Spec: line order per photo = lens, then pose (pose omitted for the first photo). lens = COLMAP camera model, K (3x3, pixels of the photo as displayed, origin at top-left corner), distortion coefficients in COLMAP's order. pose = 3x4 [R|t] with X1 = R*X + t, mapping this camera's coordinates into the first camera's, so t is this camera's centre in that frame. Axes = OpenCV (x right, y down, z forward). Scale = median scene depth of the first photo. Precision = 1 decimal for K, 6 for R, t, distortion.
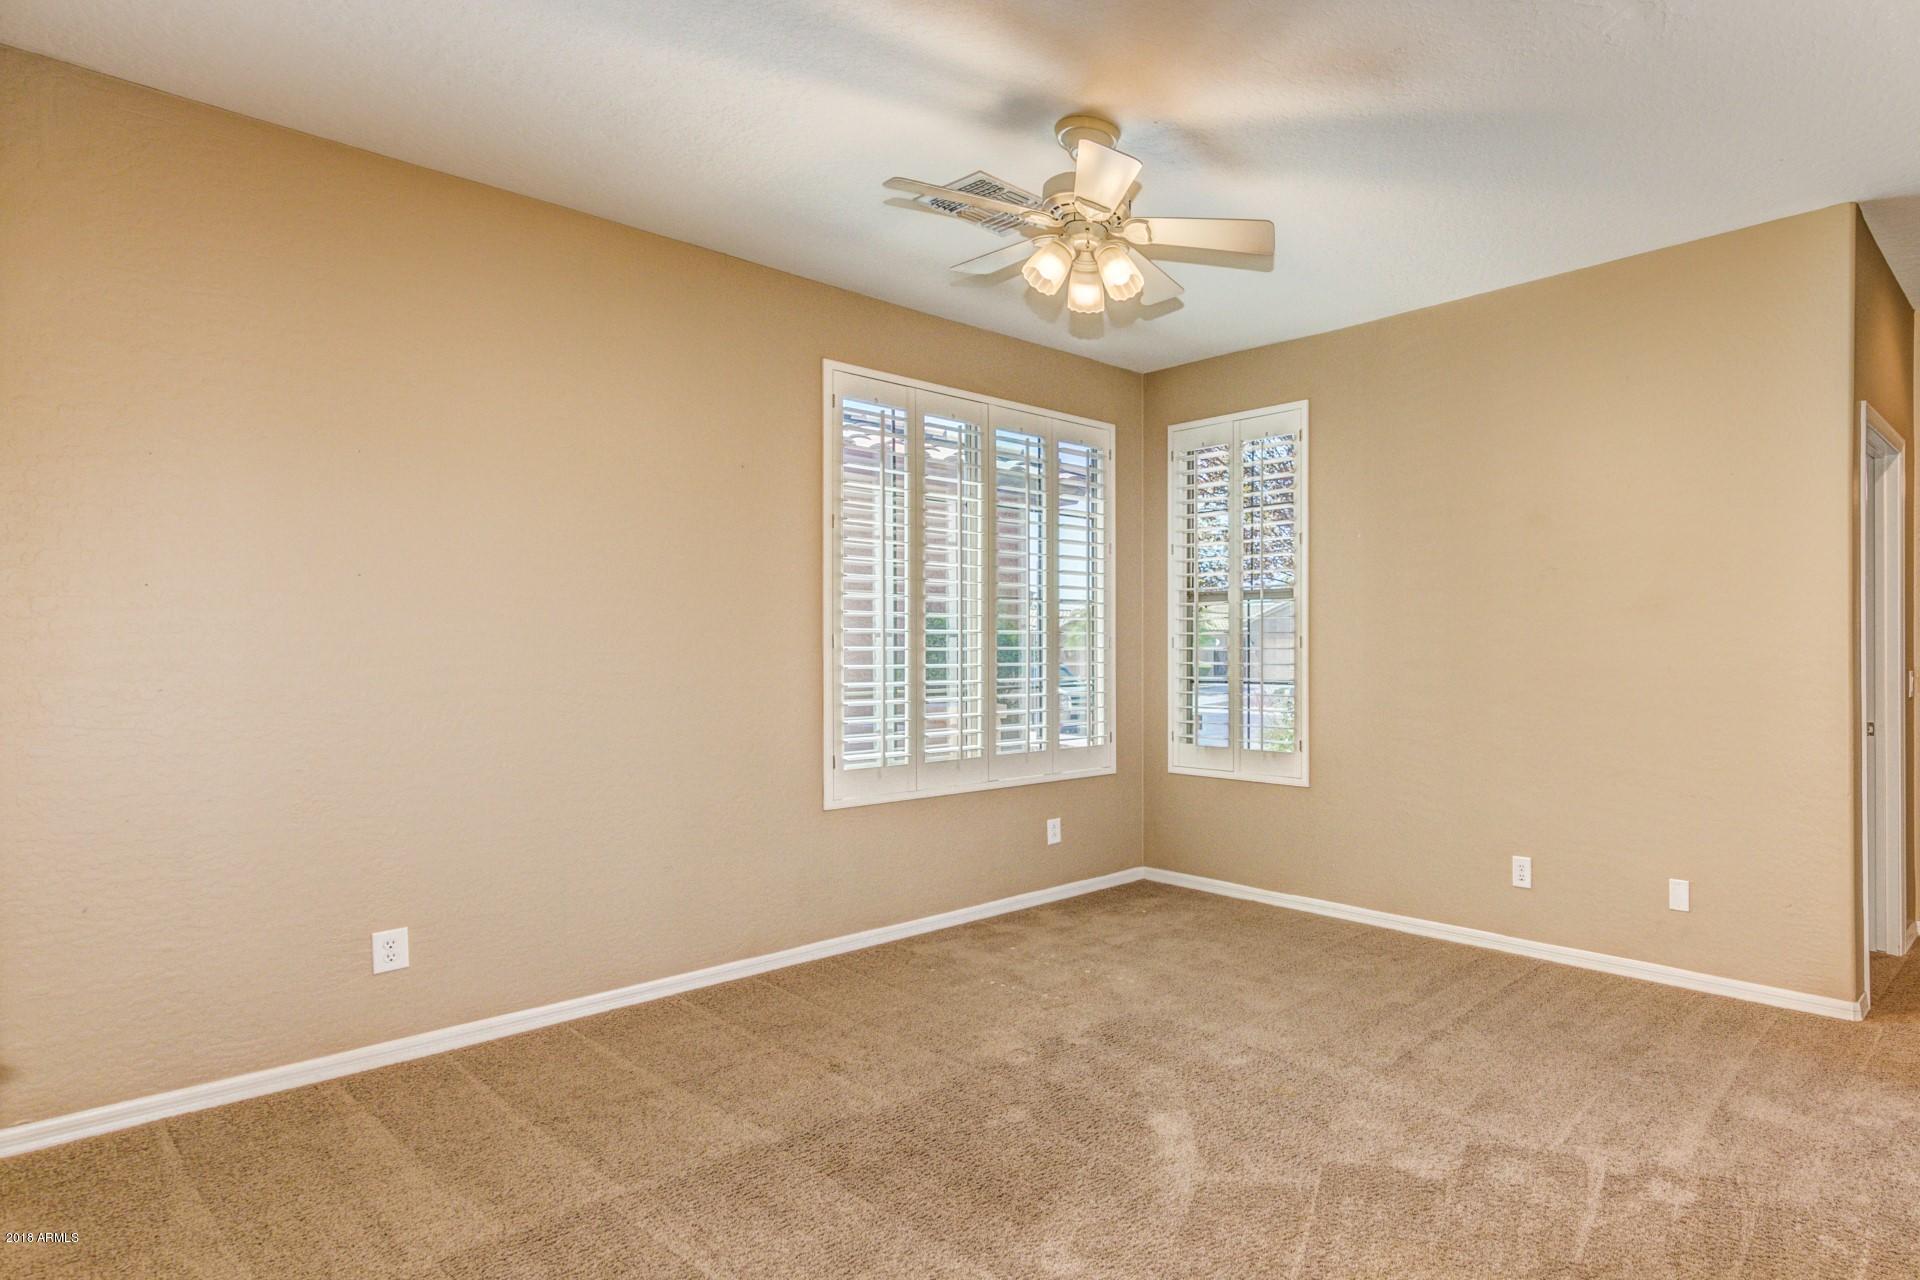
lens RADIAL K [[905.9, 0, 959.4], [0, 905.9, 681.8], [0, 0, 1]] dist [0.000056, 0.000008]
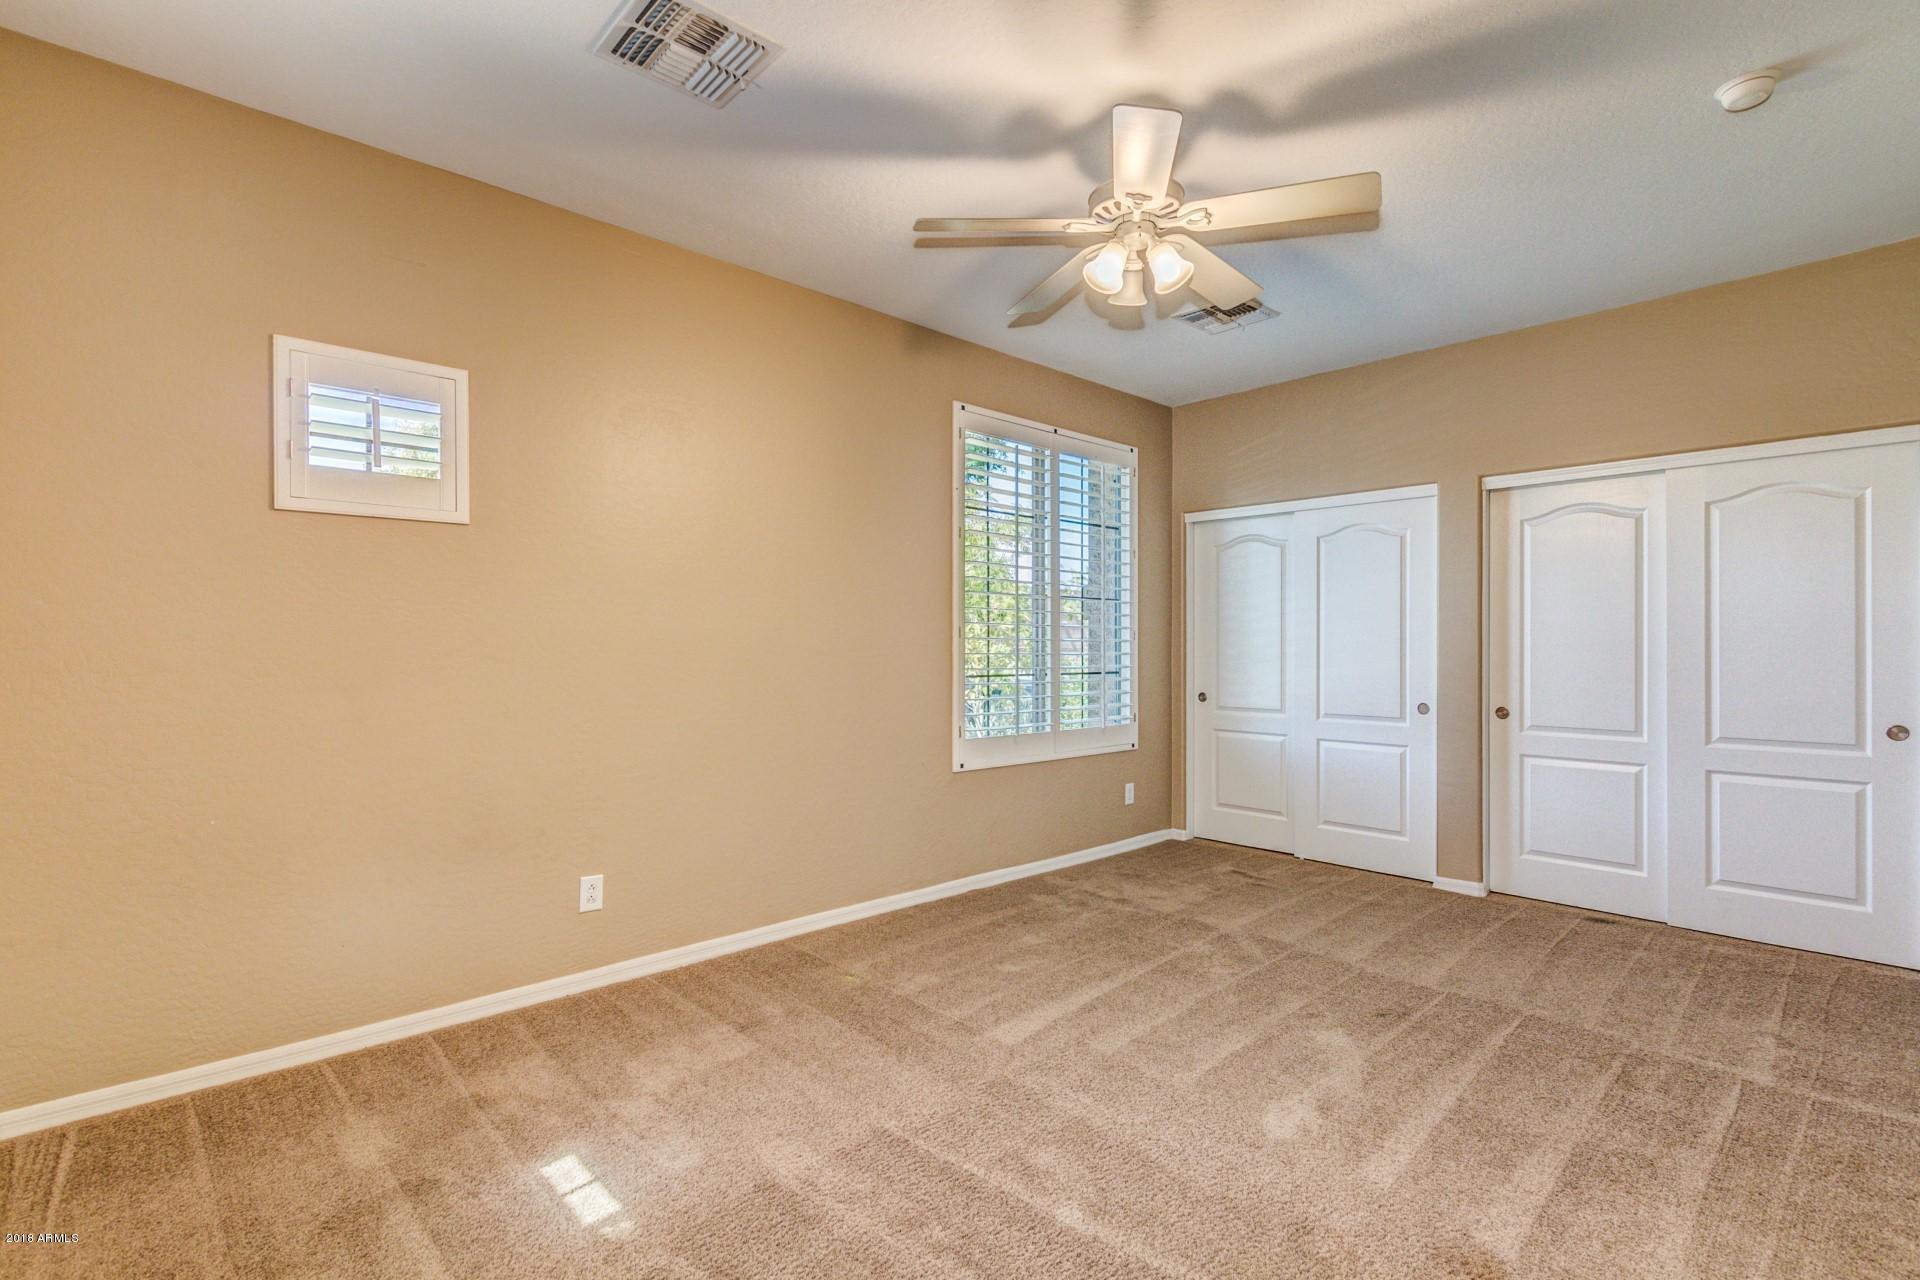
lens RADIAL K [[891.2, 0, 962.7], [0, 891.2, 650.6], [0, 0, 1]] dist [-0.000188, -0.000376]
pose [[0.996701, 0.010616, 0.080460, -0.188507], [-0.008751, 0.999686, -0.023494, 0.005736], [-0.080684, 0.022712, 0.996481, -0.145356]]
